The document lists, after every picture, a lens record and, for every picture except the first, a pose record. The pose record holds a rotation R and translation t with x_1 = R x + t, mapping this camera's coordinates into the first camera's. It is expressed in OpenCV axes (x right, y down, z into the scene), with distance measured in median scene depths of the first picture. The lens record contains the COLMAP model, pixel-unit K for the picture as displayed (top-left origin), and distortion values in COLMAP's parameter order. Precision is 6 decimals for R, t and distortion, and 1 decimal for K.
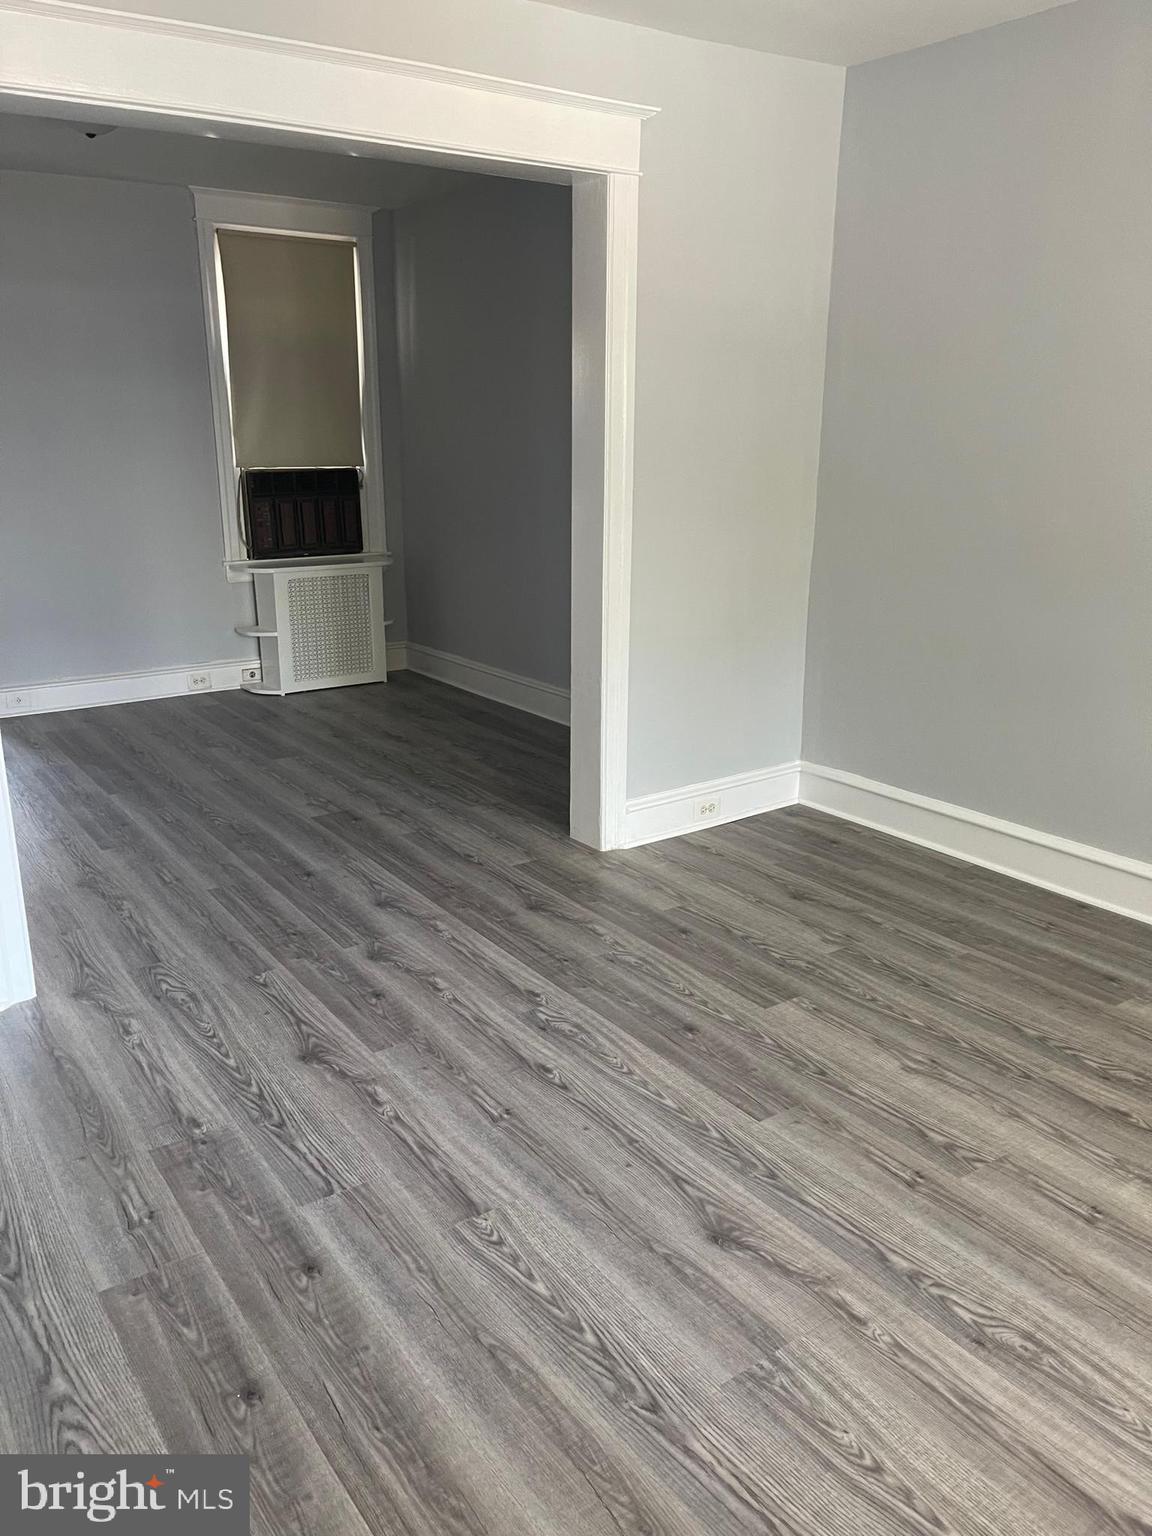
lens RADIAL K [[1160.1, 0, 572.3], [0, 1160.1, 782.9], [0, 0, 1]] dist [0.060473, -0.091990]
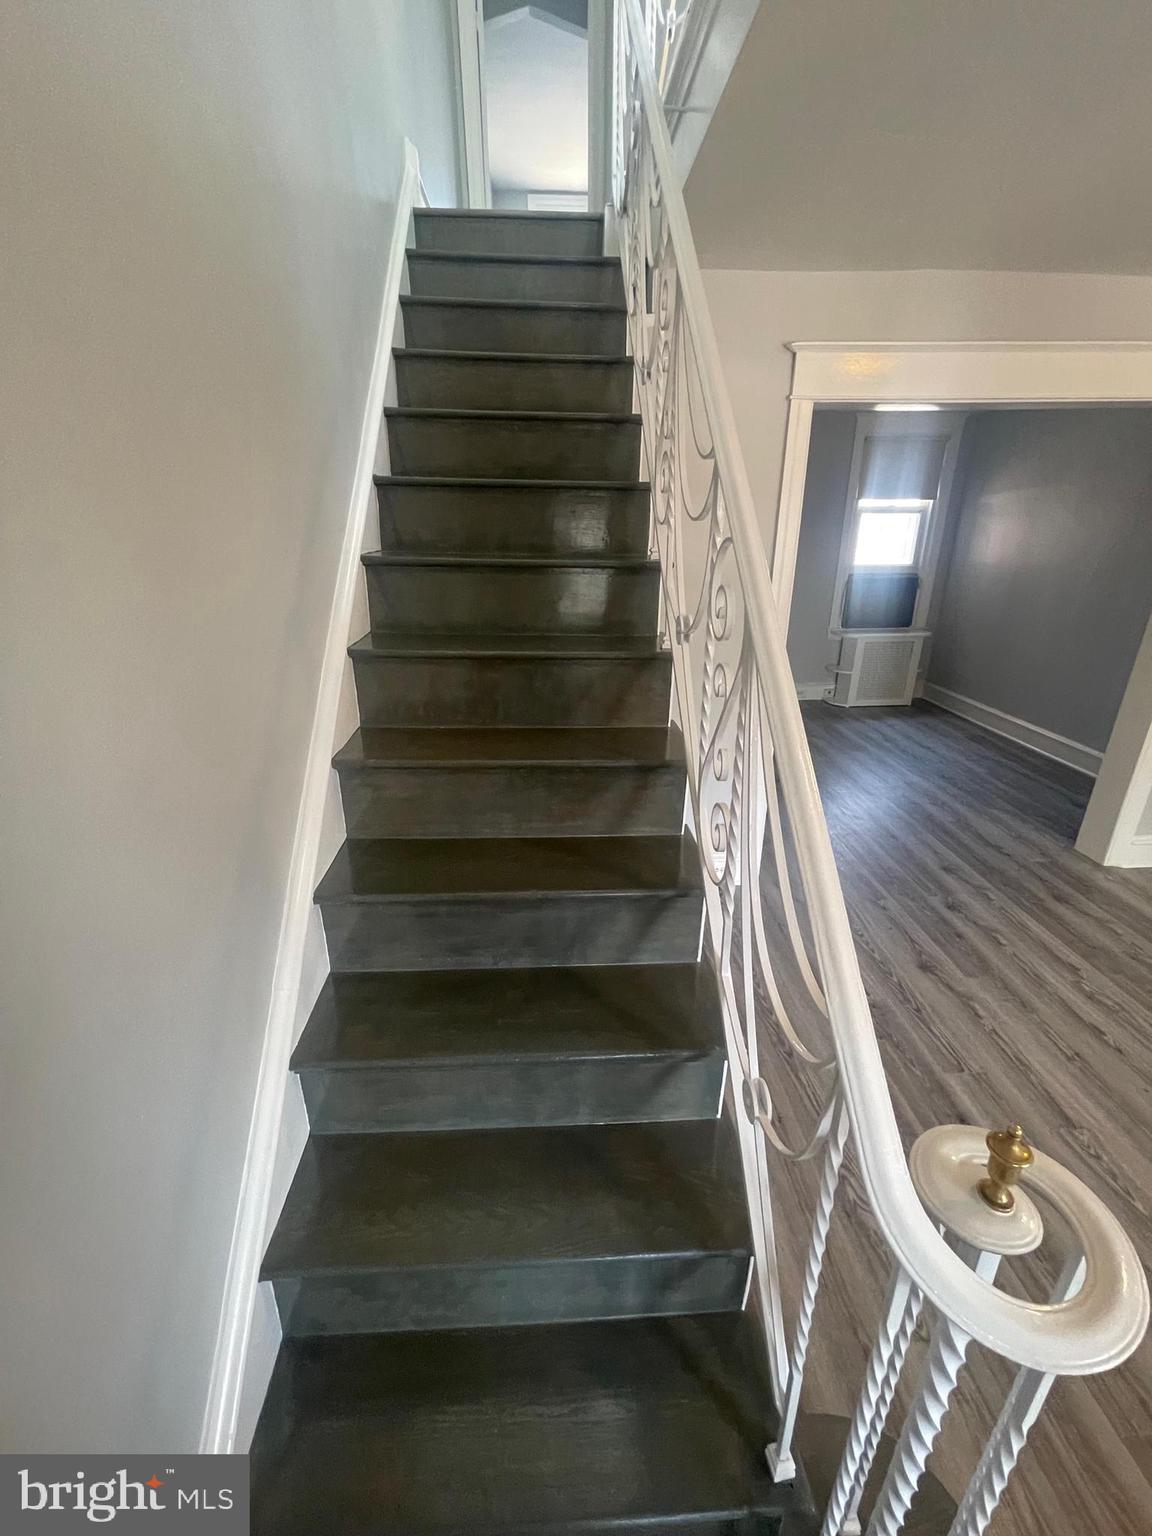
lens RADIAL K [[629.7, 0, 583.4], [0, 629.7, 765.4], [0, 0, 1]] dist [0.002028, -0.000447]
pose [[0.852868, 0.183216, -0.488925, -0.232791], [-0.146060, 0.982745, 0.113484, -0.083599], [0.501281, -0.025374, 0.864912, -0.047783]]
